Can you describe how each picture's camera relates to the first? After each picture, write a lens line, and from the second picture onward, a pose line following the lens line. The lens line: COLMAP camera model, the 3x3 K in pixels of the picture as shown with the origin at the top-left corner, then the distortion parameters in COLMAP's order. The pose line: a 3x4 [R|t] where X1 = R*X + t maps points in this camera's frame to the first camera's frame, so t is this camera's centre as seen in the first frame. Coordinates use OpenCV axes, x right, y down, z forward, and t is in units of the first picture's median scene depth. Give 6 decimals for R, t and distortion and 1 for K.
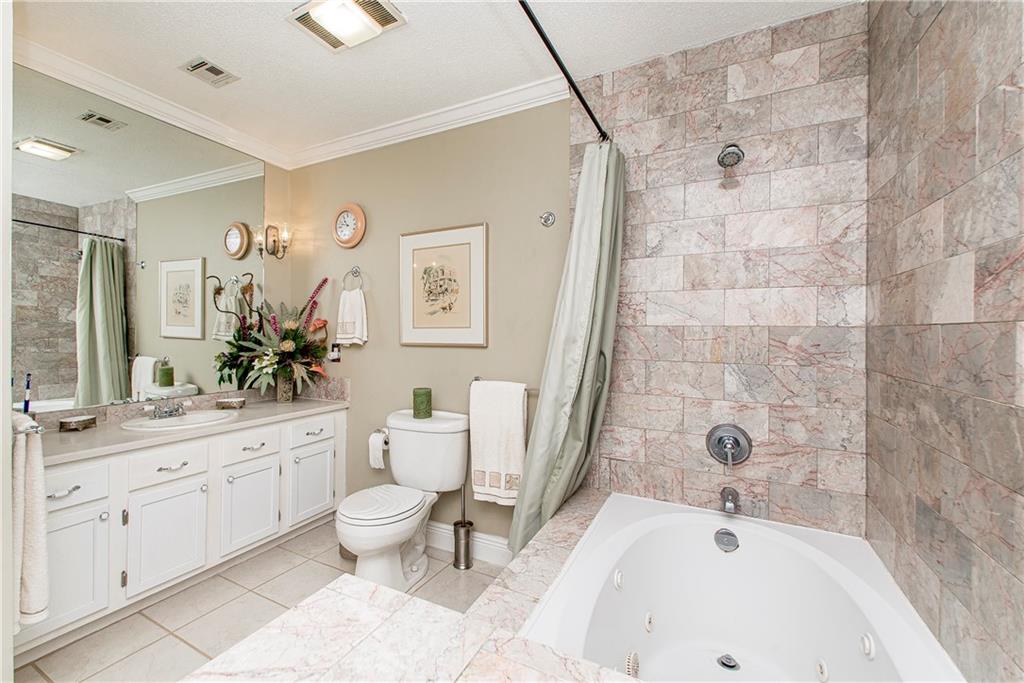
lens RADIAL K [[423.1, 0, 457.6], [0, 423.1, 340.5], [0, 0, 1]] dist [0.010277, -0.005475]
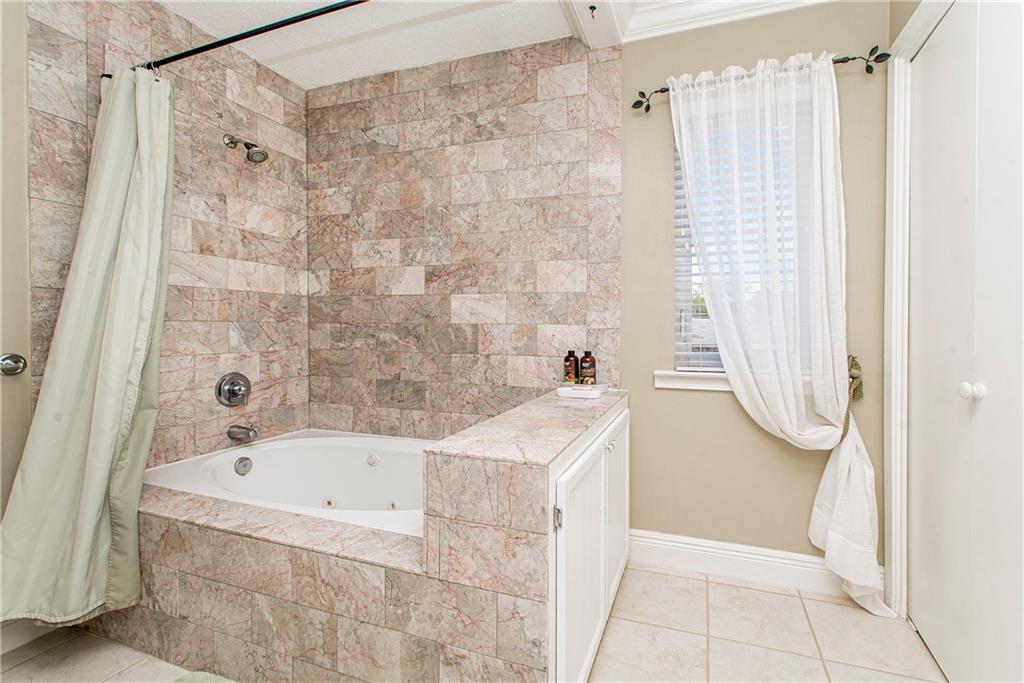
lens RADIAL K [[474.4, 0, 511.2], [0, 474.4, 333.6], [0, 0, 1]] dist [-0.001689, -0.002729]
pose [[-0.109297, -0.021871, 0.993769, -0.797306], [0.000714, 0.999756, 0.022081, 0.061844], [-0.994009, 0.003123, -0.109255, 0.386374]]
